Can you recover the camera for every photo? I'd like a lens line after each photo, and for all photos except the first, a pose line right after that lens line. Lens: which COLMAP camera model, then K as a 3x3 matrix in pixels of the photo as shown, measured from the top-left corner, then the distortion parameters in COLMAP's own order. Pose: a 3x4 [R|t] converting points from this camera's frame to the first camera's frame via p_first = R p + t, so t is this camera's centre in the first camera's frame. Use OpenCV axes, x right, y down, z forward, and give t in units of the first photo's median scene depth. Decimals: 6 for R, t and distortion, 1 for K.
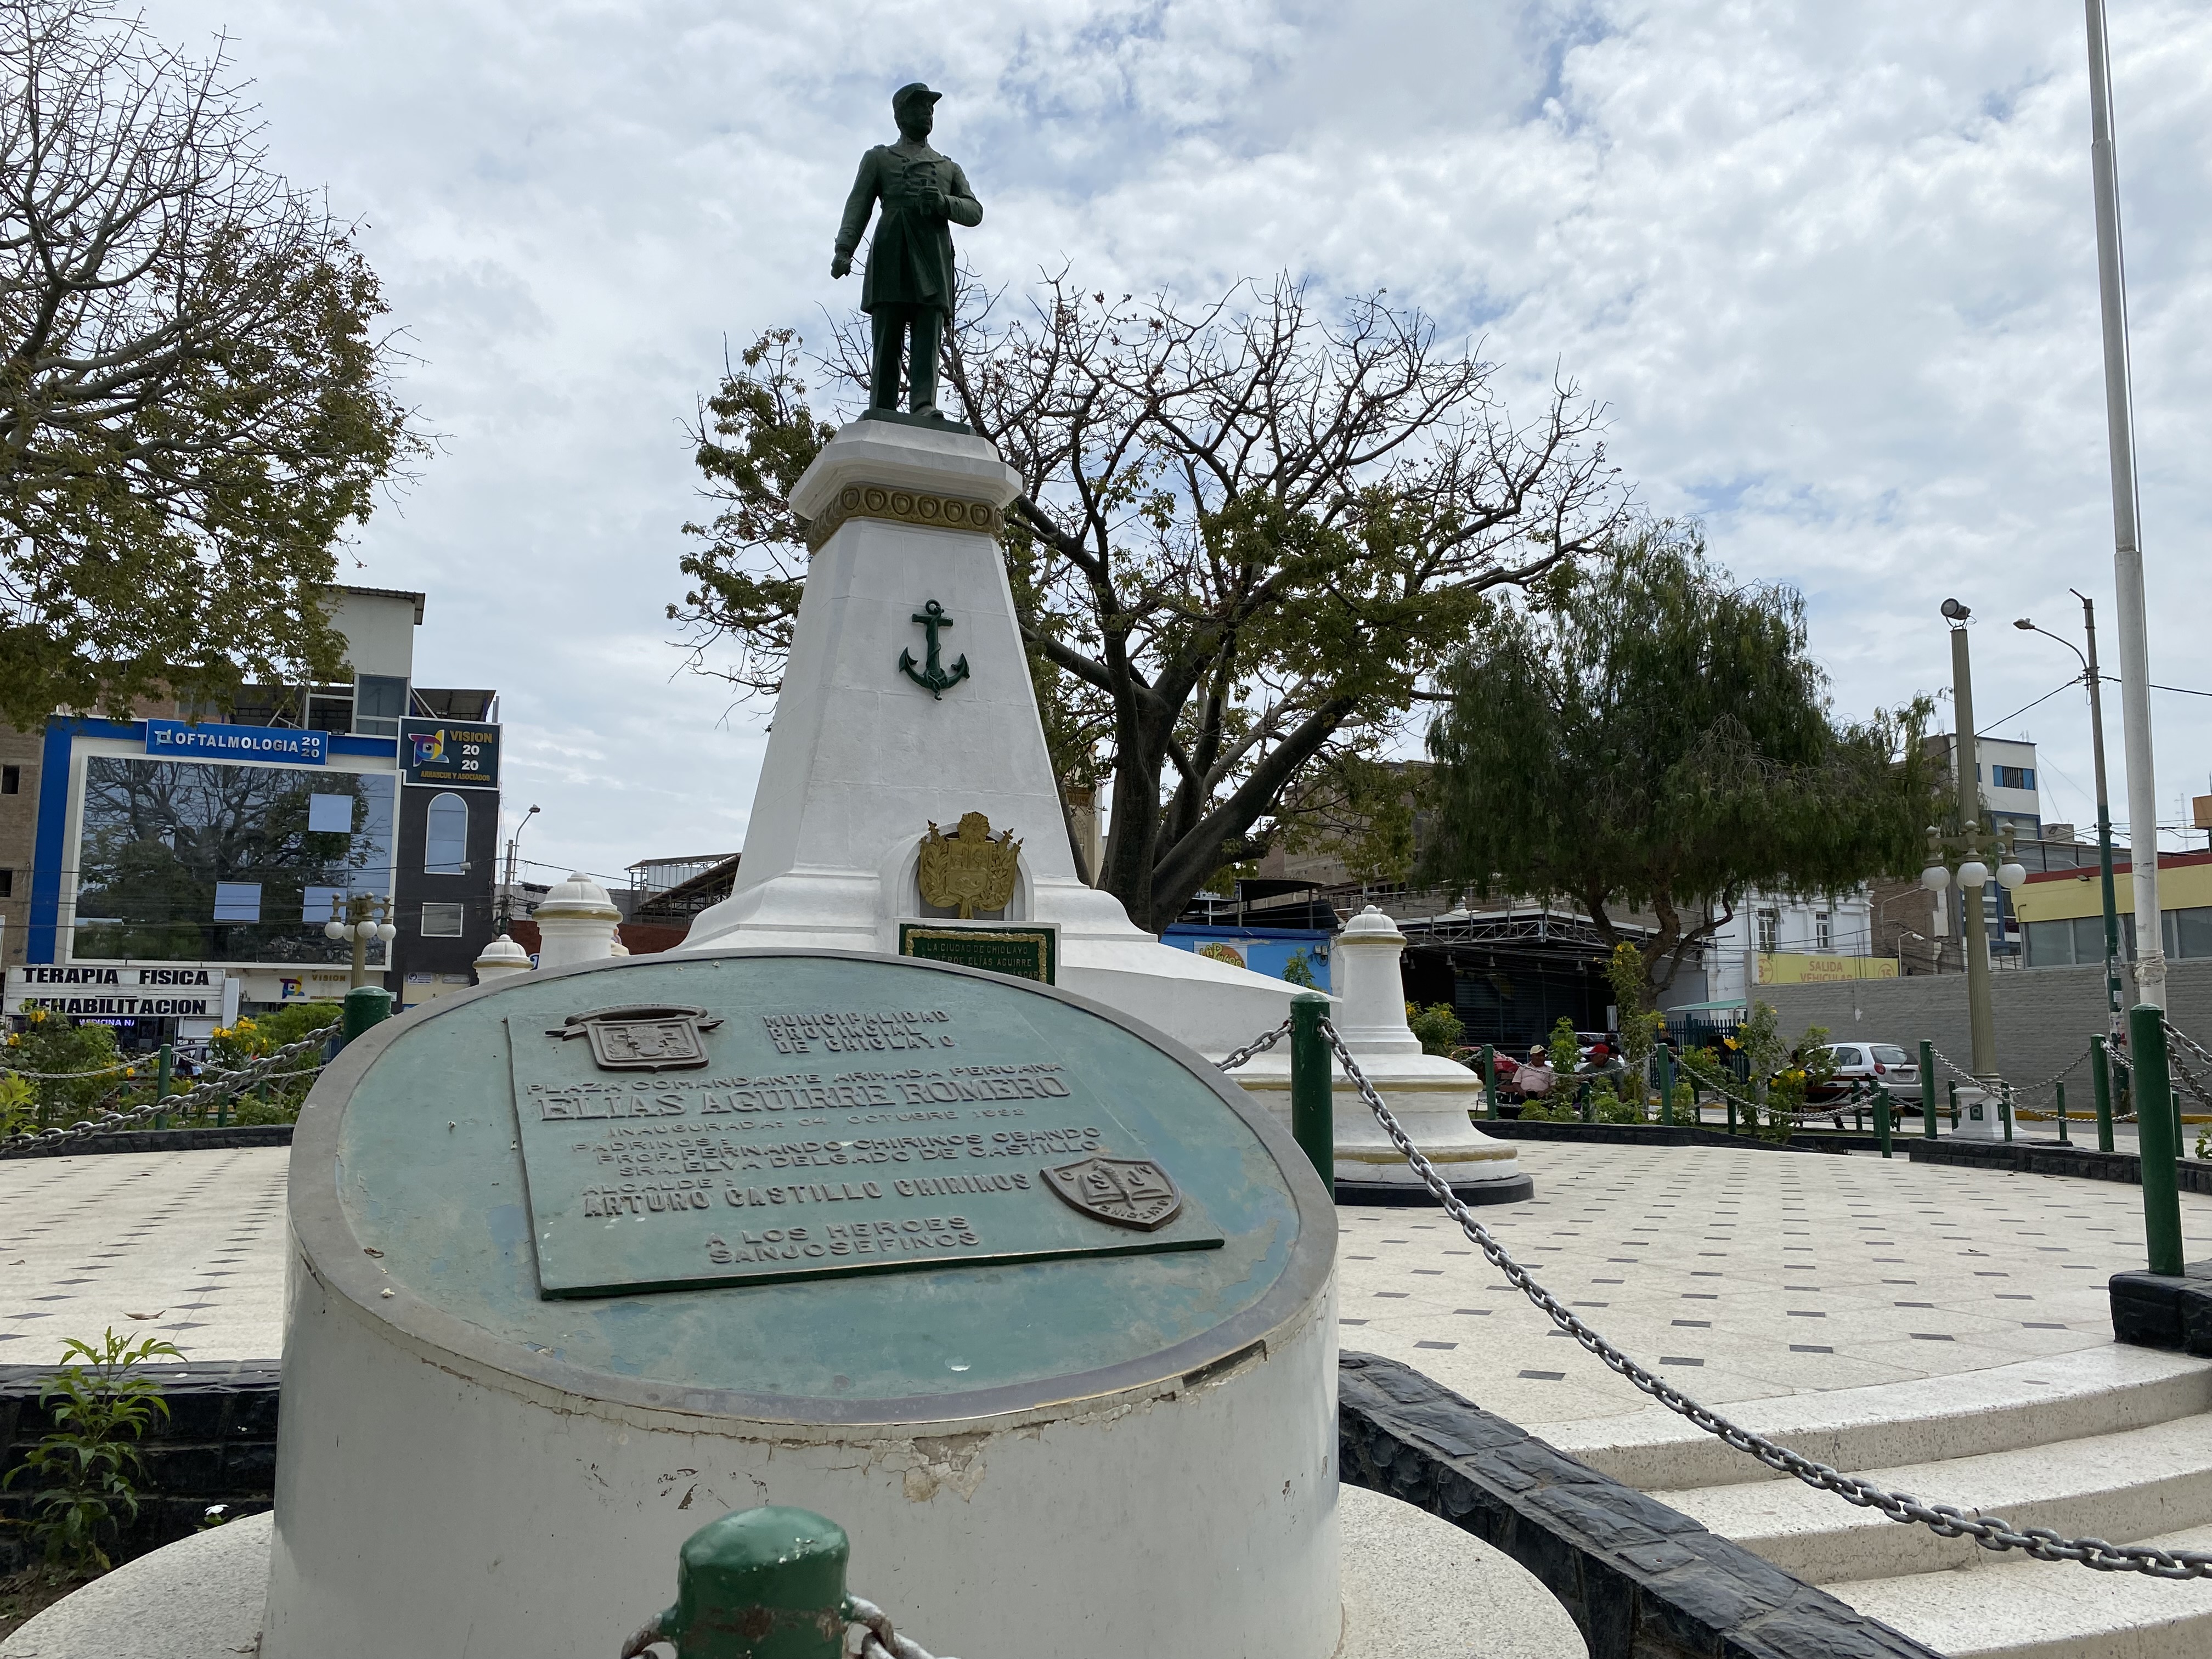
lens RADIAL K [[1706.7, 0, 1106.0], [0, 1706.7, 829.5], [0, 0, 1]] dist [0.068238, -0.126331]
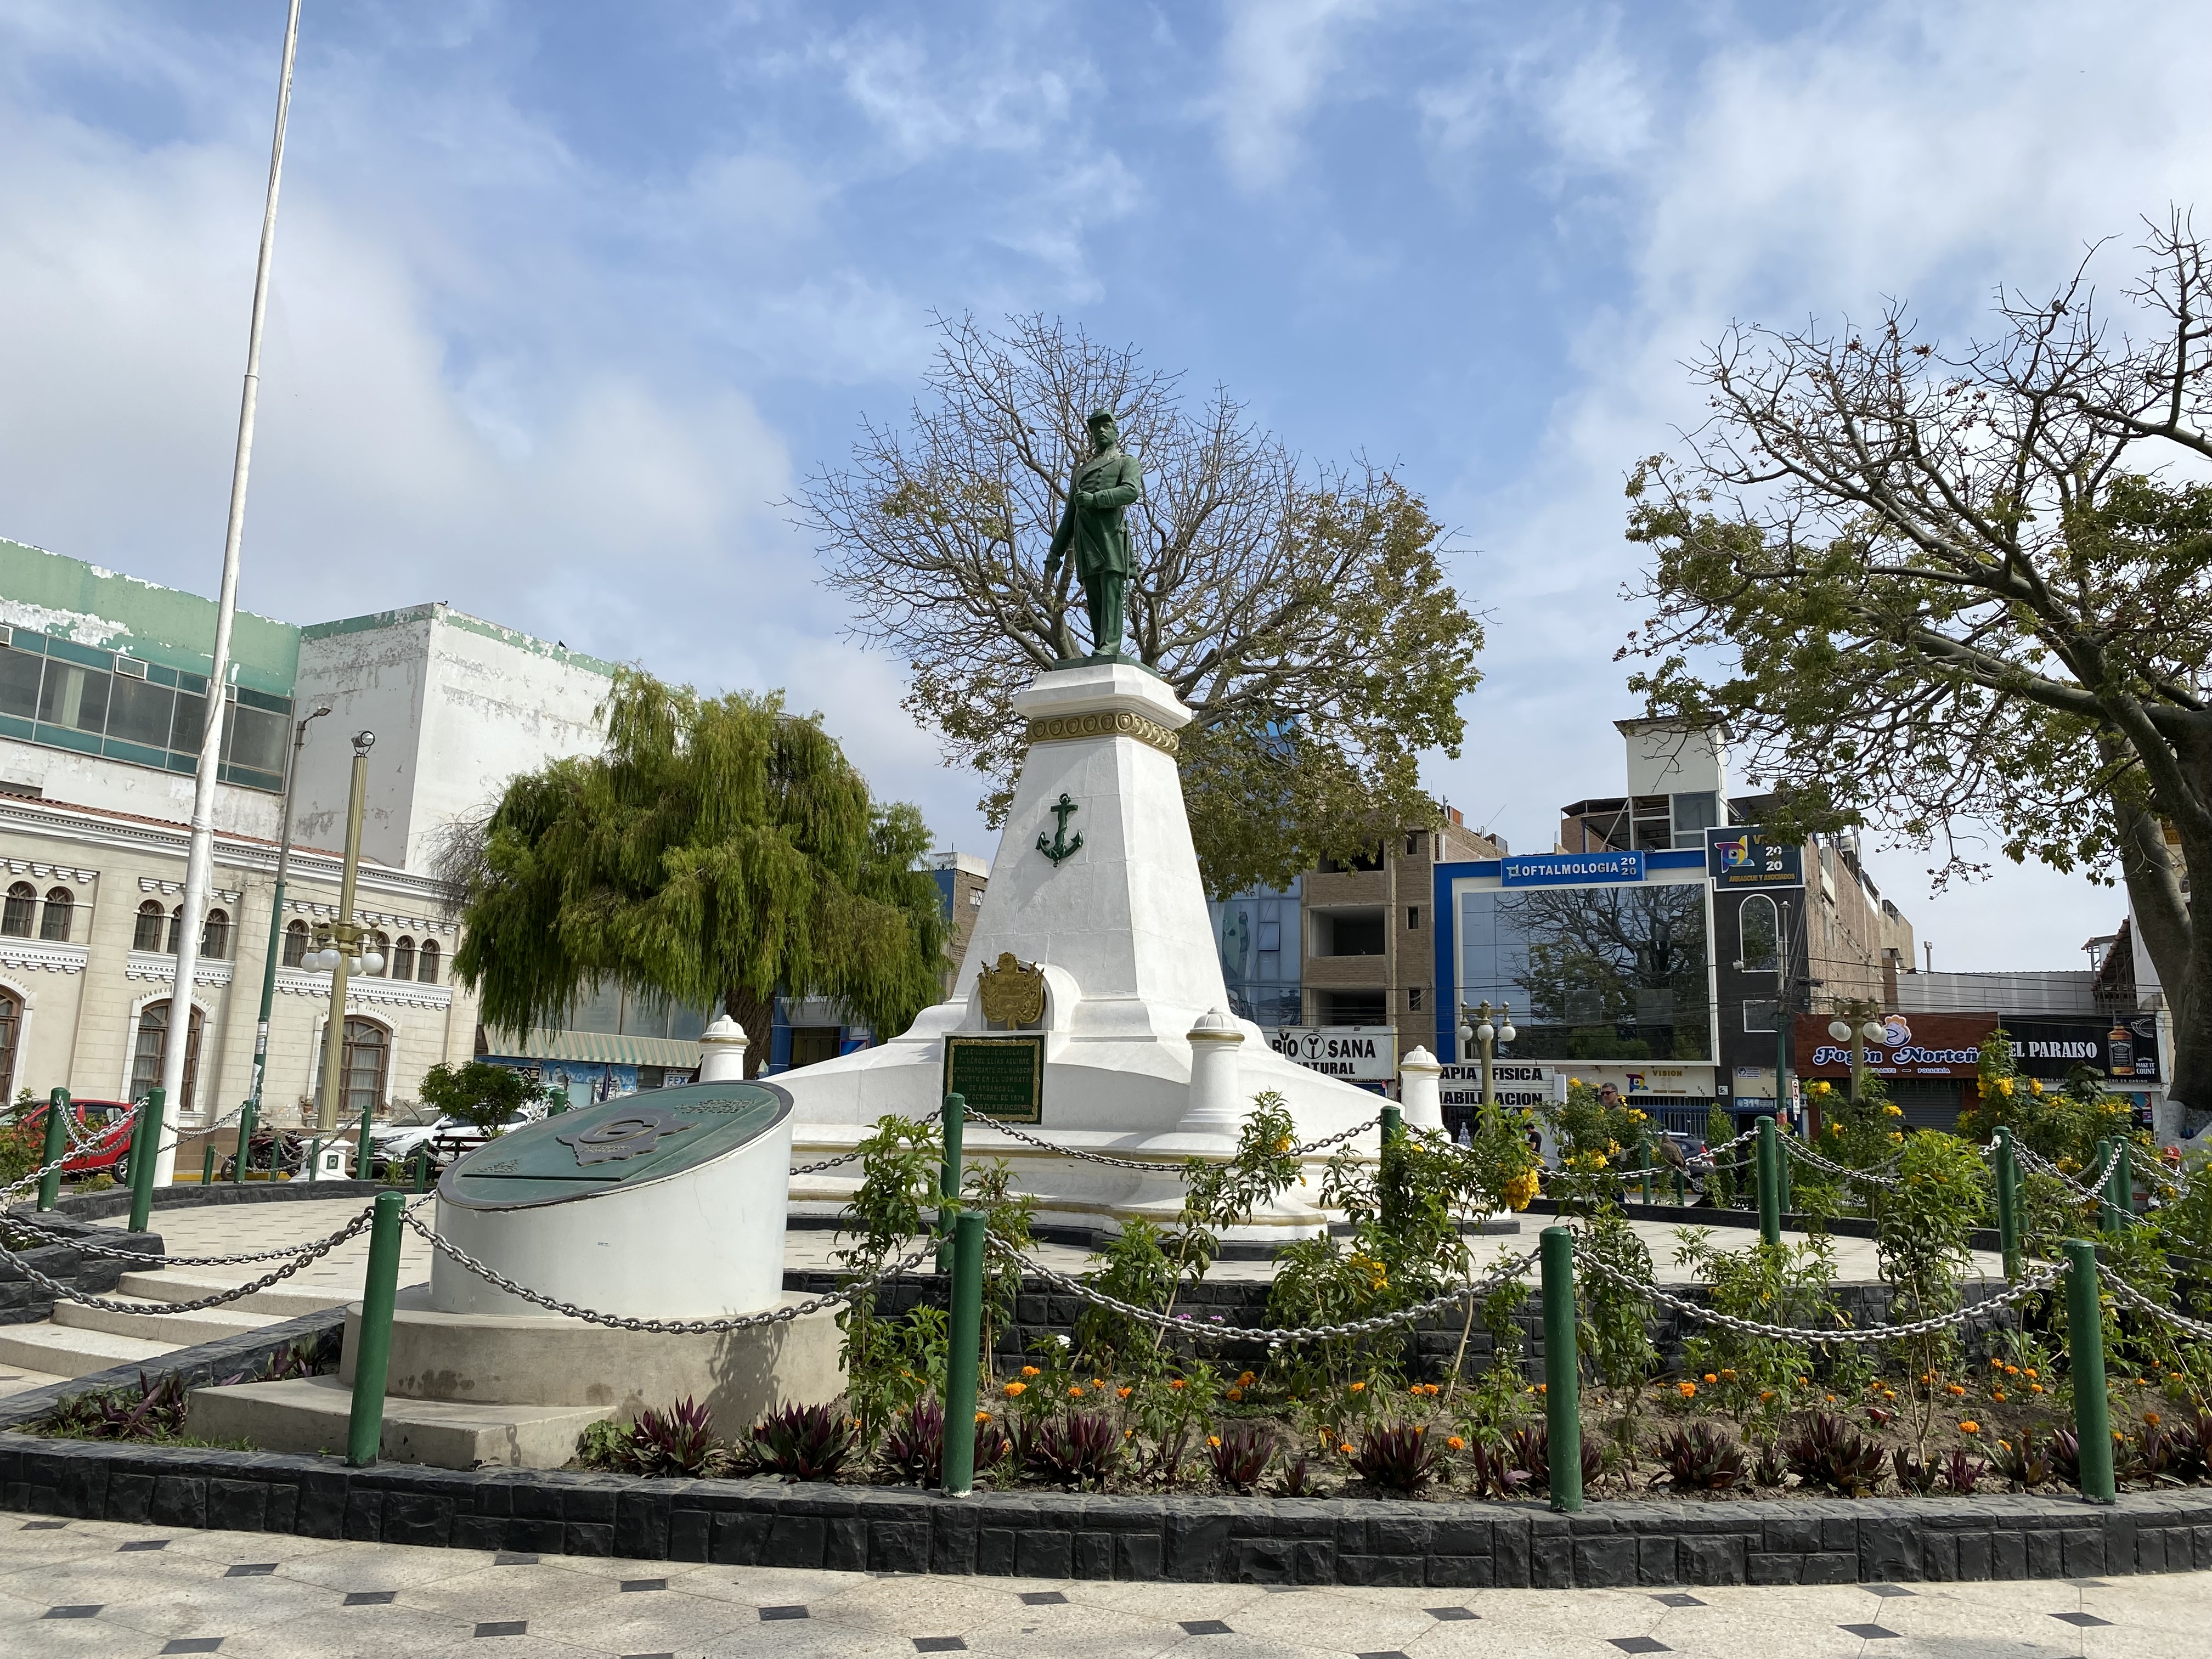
lens RADIAL K [[1692.1, 0, 1103.6], [0, 1692.1, 794.8], [0, 0, 1]] dist [0.092293, -0.124371]
pose [[0.614945, -0.142126, -0.775657, 0.352752], [0.083974, 0.989834, -0.114794, 0.009275], [0.784086, 0.005457, 0.620628, 0.066078]]
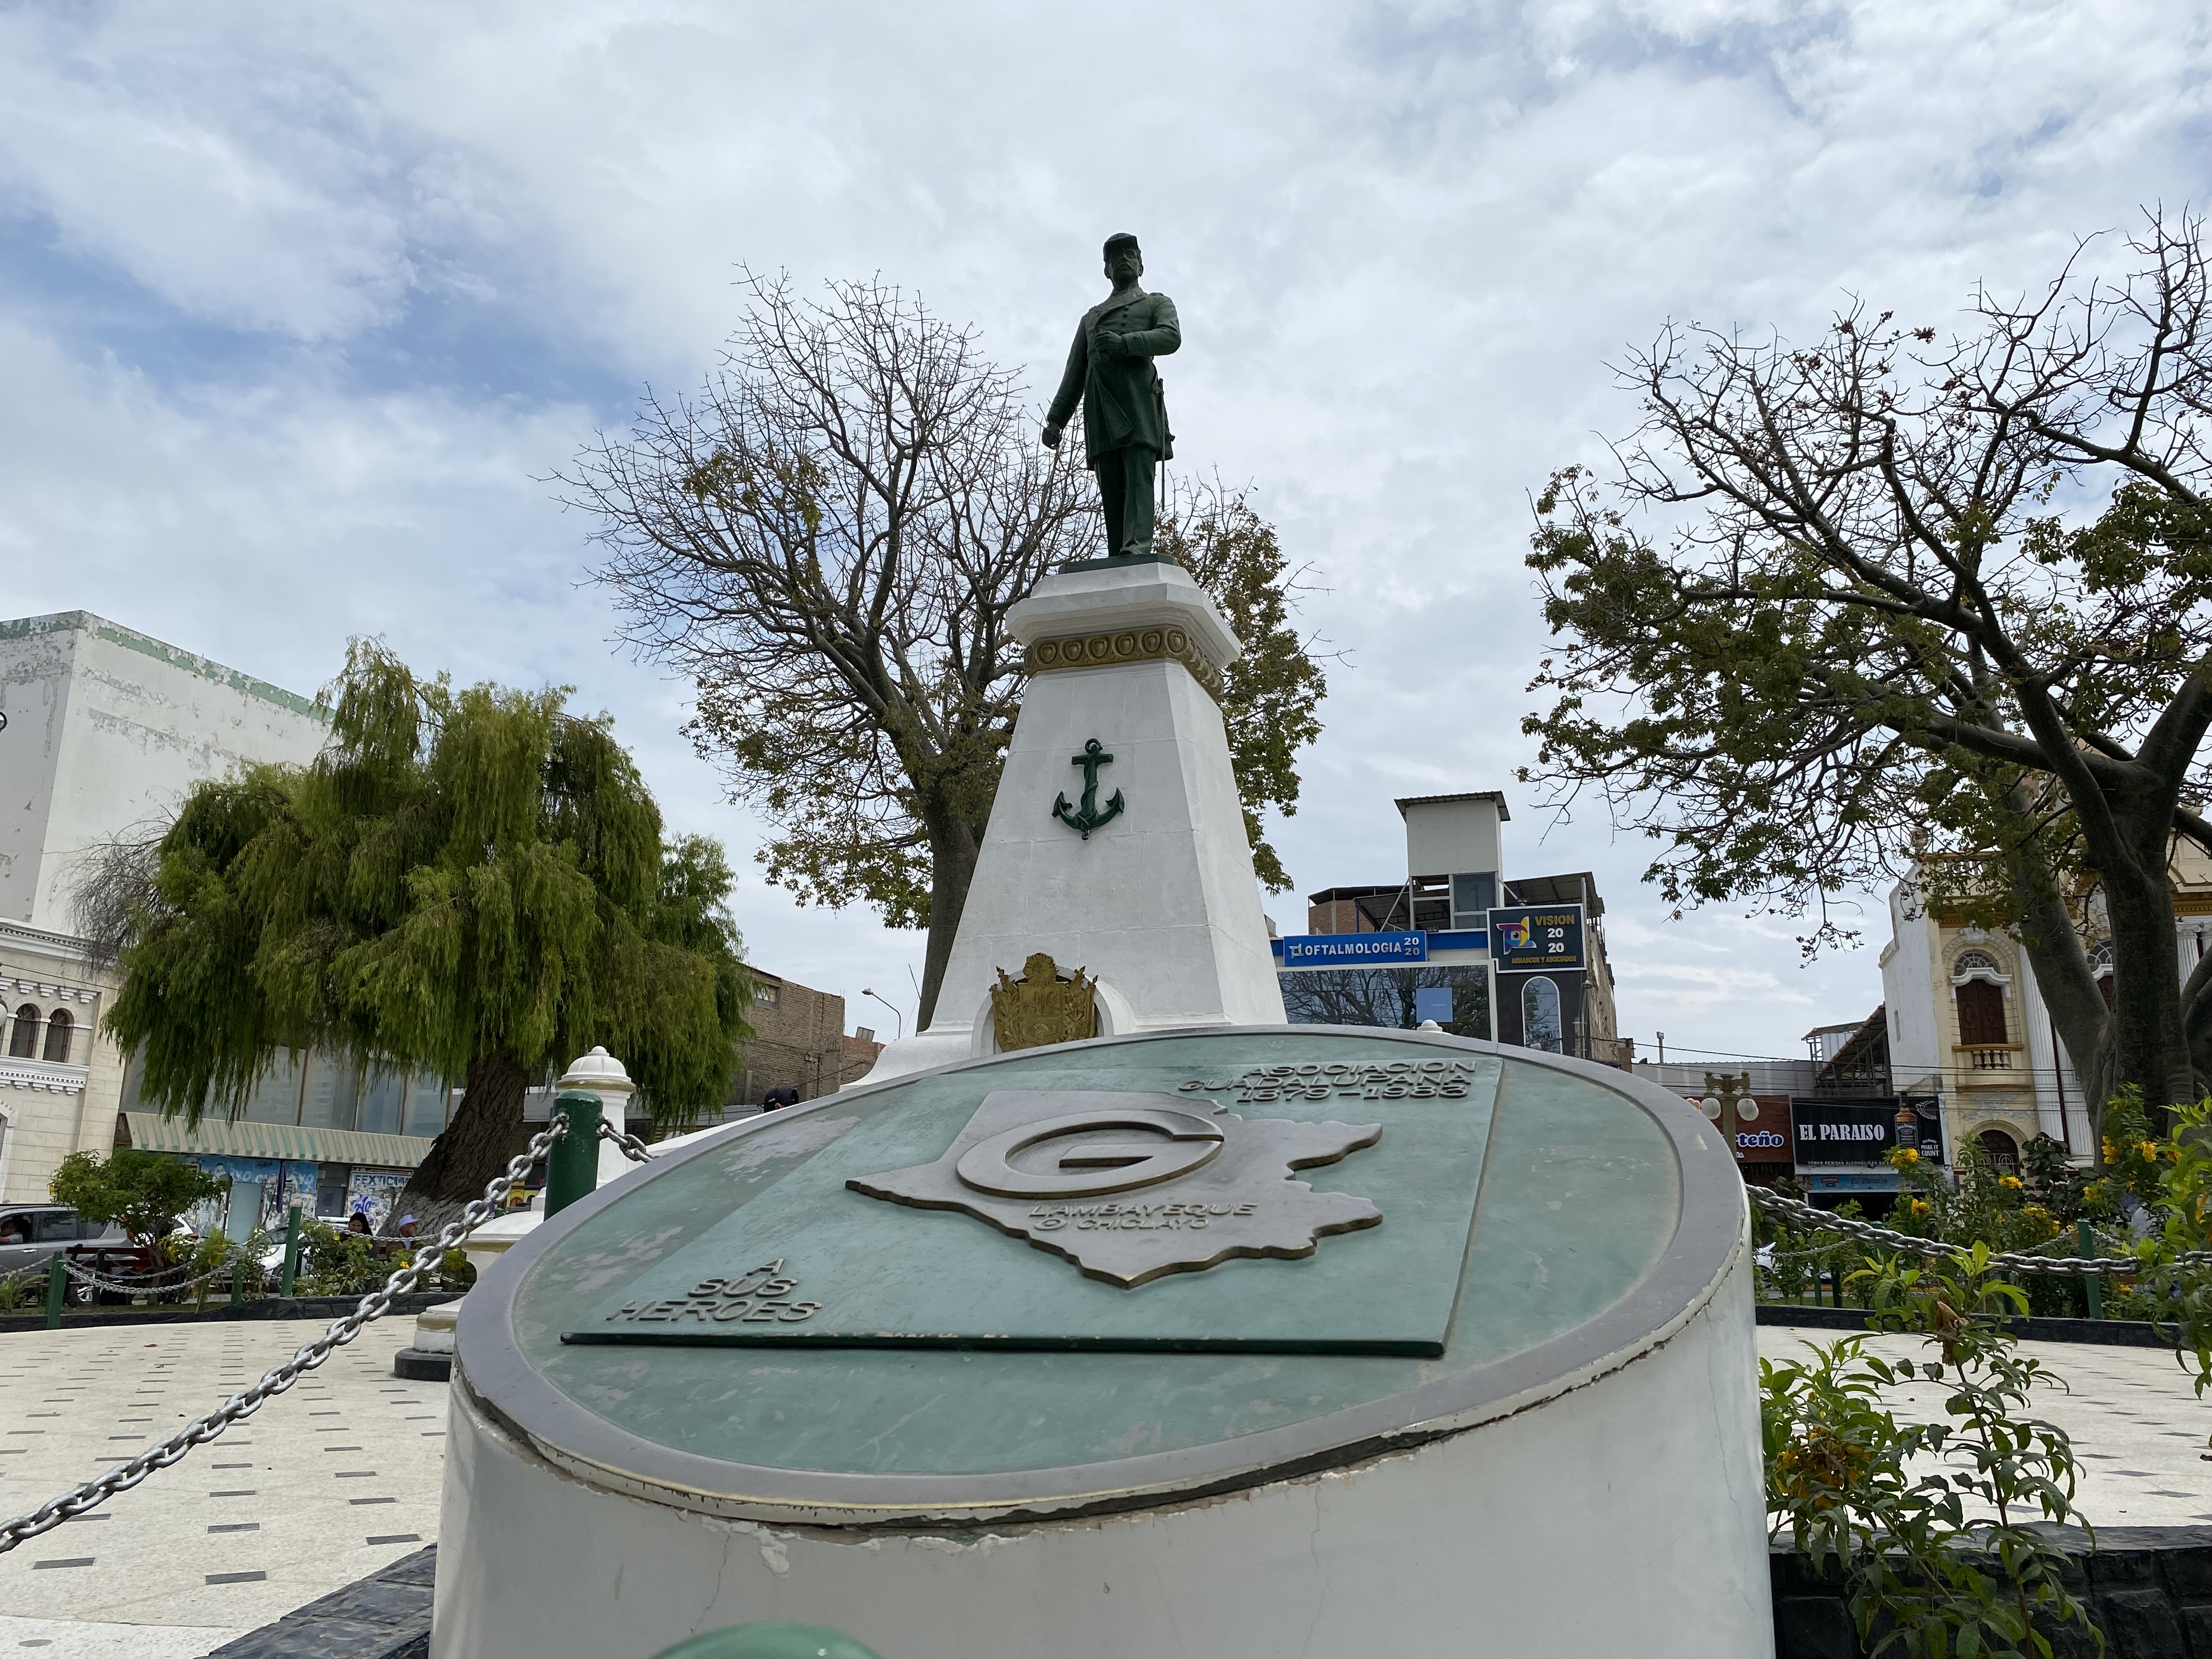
lens RADIAL K [[1692.3, 0, 1106.0], [0, 1692.3, 829.5], [0, 0, 1]] dist [0.065207, -0.082962]
pose [[0.744016, -0.152486, -0.650529, 0.189300], [0.082786, 0.987146, -0.136707, 0.017682], [0.663013, 0.047857, 0.747076, 0.105394]]
